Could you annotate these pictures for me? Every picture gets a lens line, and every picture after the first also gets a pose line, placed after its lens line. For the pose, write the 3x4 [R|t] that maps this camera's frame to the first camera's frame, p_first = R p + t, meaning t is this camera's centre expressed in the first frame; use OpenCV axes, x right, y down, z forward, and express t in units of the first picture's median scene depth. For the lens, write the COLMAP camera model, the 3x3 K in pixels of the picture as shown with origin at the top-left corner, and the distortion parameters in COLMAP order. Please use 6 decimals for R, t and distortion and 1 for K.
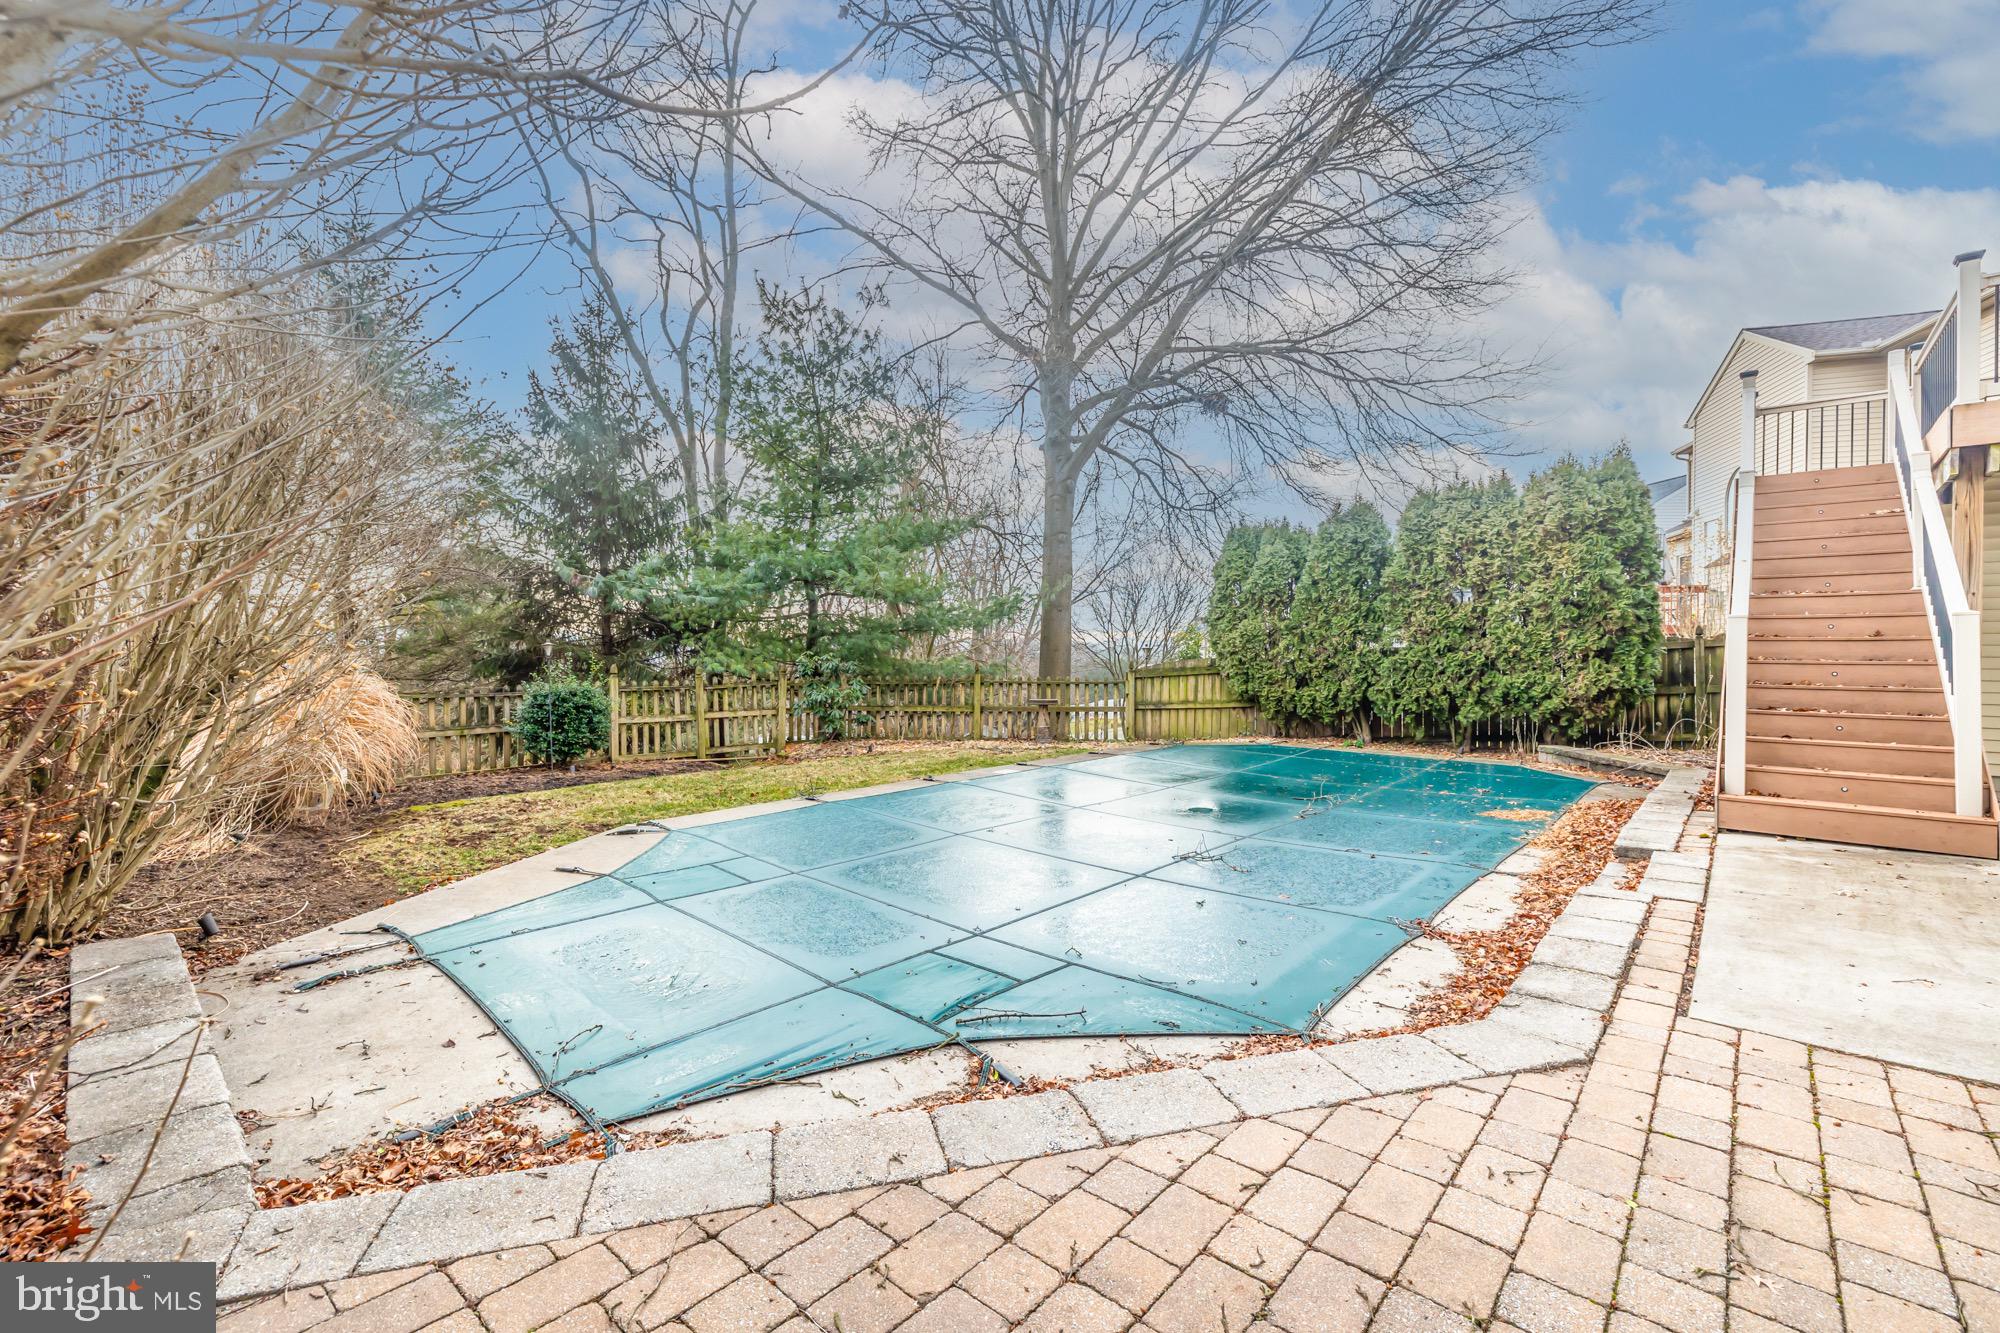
lens RADIAL K [[850.0, 0, 993.4], [0, 850.0, 668.6], [0, 0, 1]] dist [-0.000653, -0.000194]
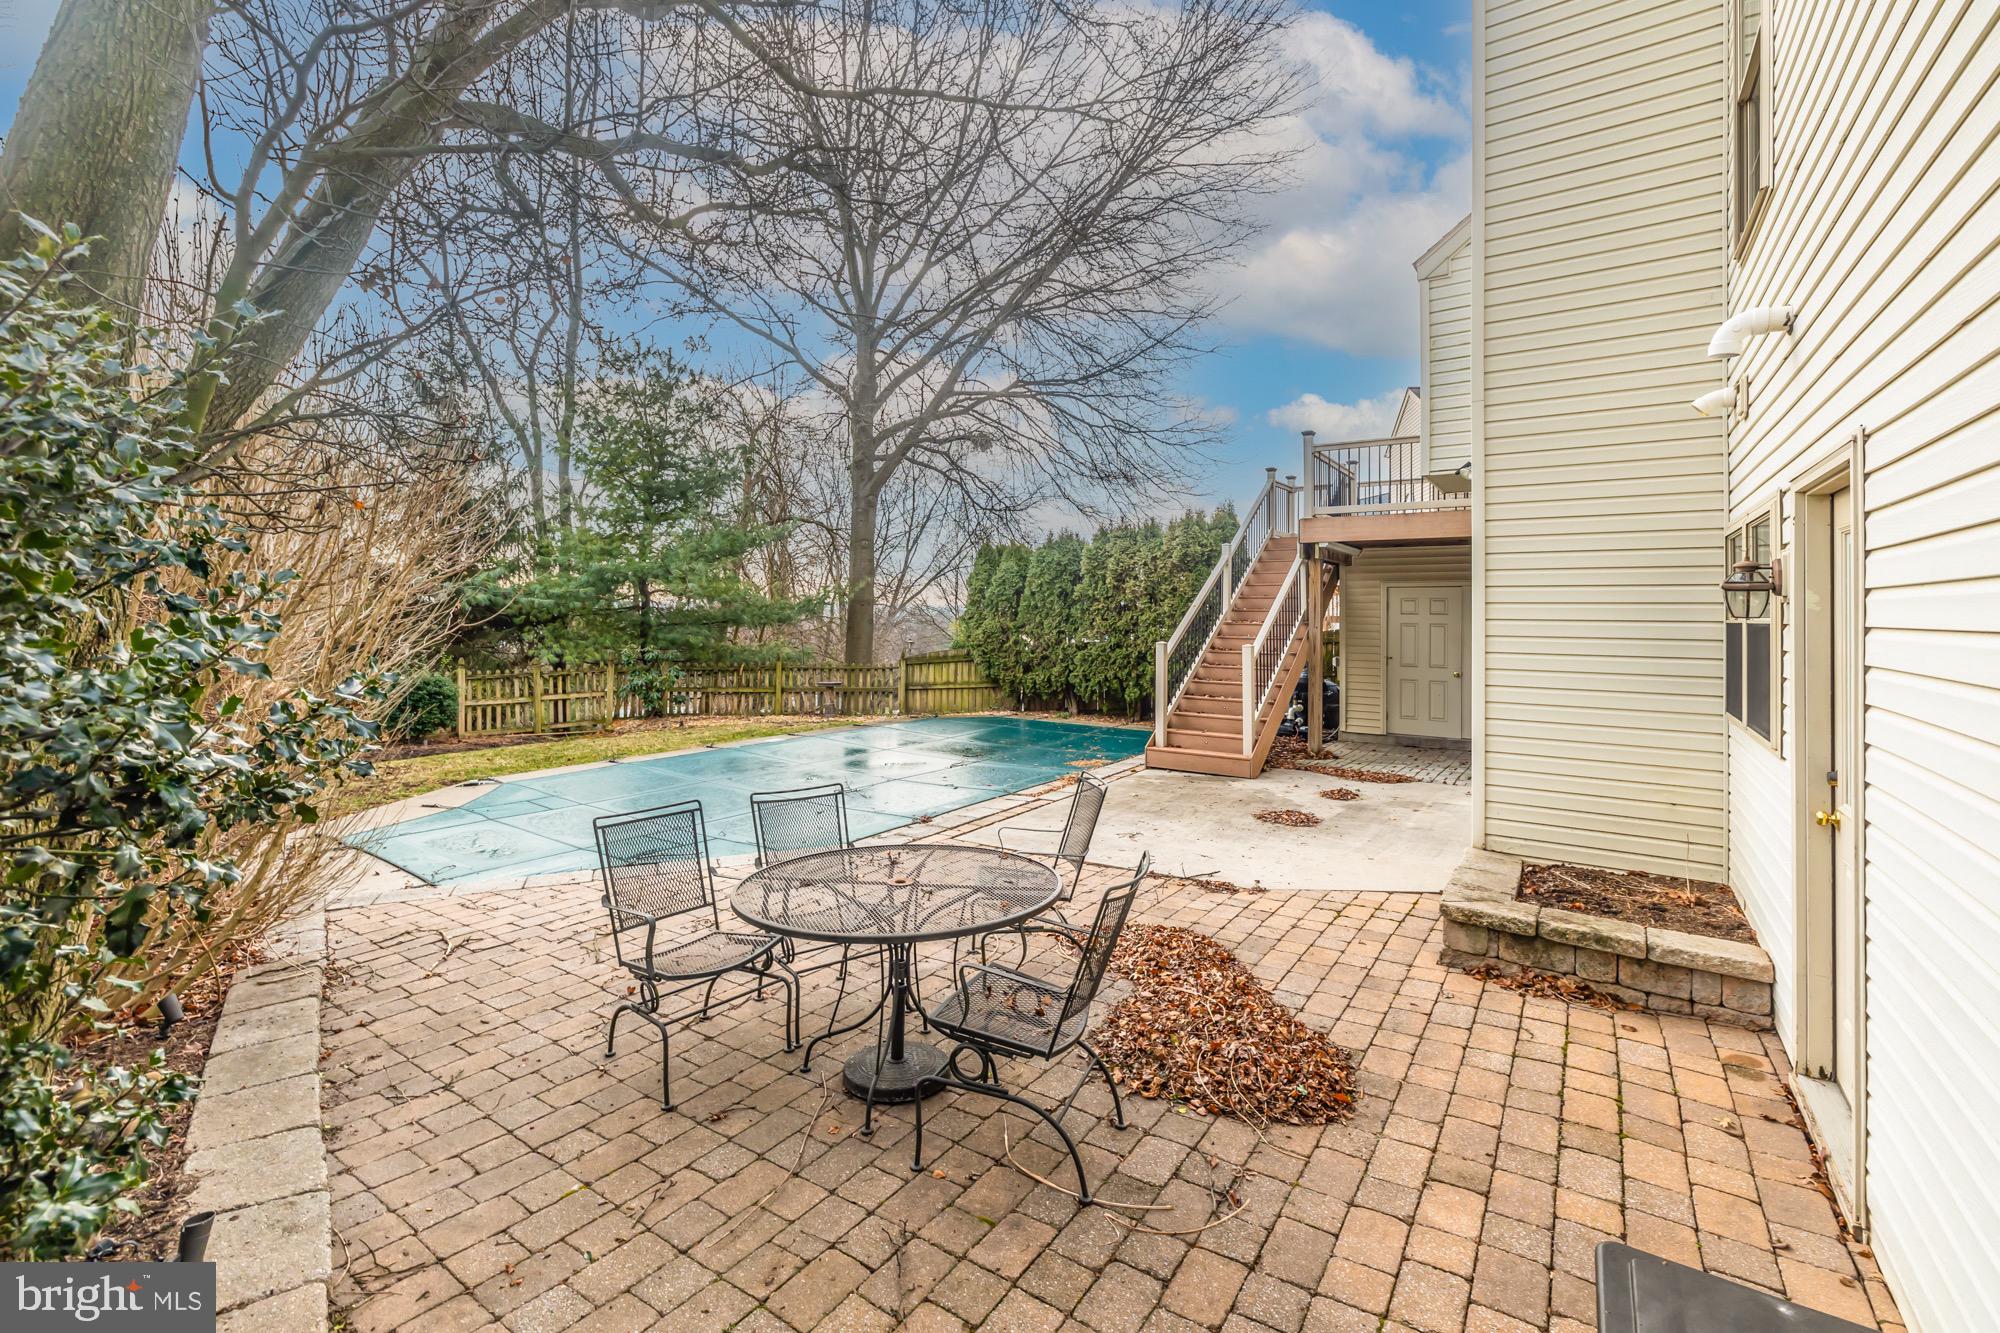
lens RADIAL K [[891.5, 0, 1007.3], [0, 891.5, 612.7], [0, 0, 1]] dist [0.003353, 0.000159]
pose [[0.991376, 0.005095, 0.130948, 0.155008], [-0.002018, 0.999719, -0.023624, -0.037914], [-0.131032, 0.023156, 0.991108, -0.357882]]
